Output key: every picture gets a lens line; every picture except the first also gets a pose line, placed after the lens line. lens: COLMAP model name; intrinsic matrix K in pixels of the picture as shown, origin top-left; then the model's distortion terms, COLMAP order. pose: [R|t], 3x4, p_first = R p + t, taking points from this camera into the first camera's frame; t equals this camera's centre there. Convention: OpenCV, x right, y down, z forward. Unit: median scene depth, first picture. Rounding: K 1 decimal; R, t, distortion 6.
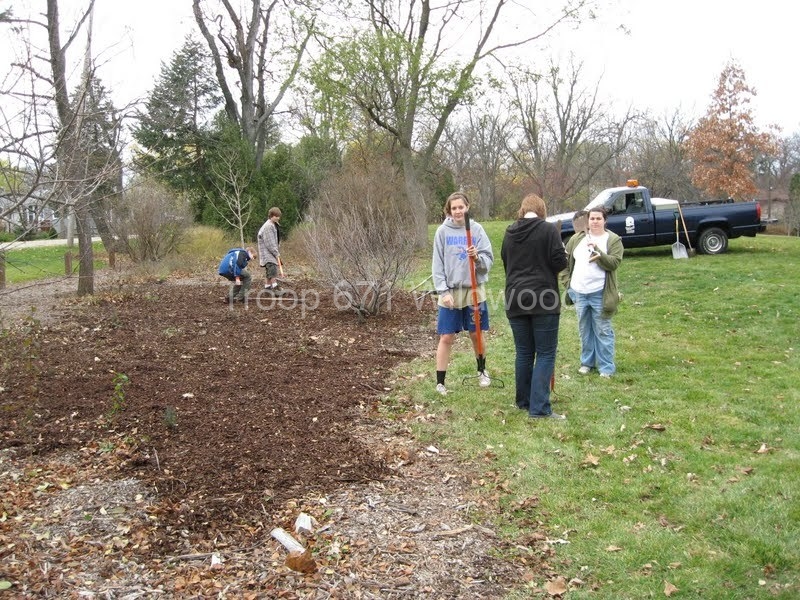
lens RADIAL K [[830.3, 0, 400.0], [0, 830.3, 300.0], [0, 0, 1]] dist [-0.143212, 0.071906]
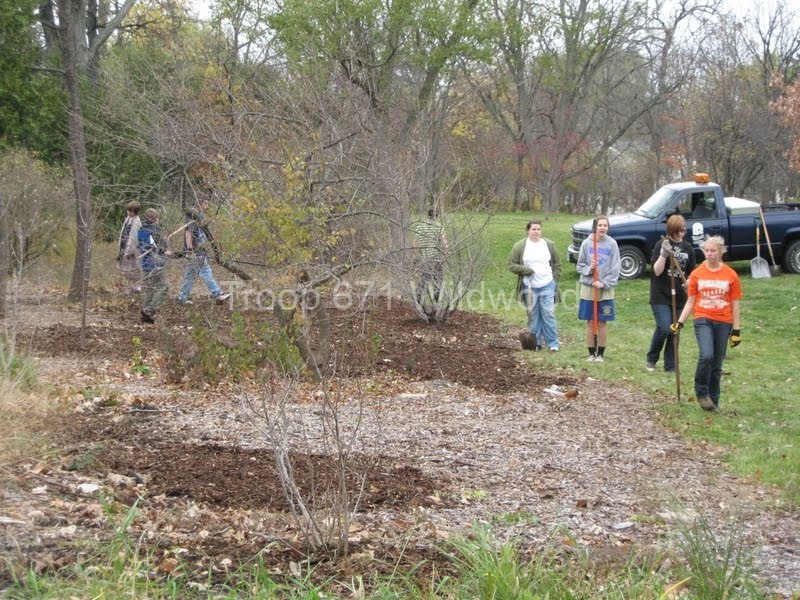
lens RADIAL K [[1931.6, 0, 400.0], [0, 1931.6, 300.0], [0, 0, 1]] dist [-0.242771, -0.565270]
pose [[0.991688, 0.021221, 0.126901, -0.220663], [-0.015292, 0.998753, -0.047515, 0.059922], [-0.127751, 0.045179, 0.990777, -0.734515]]
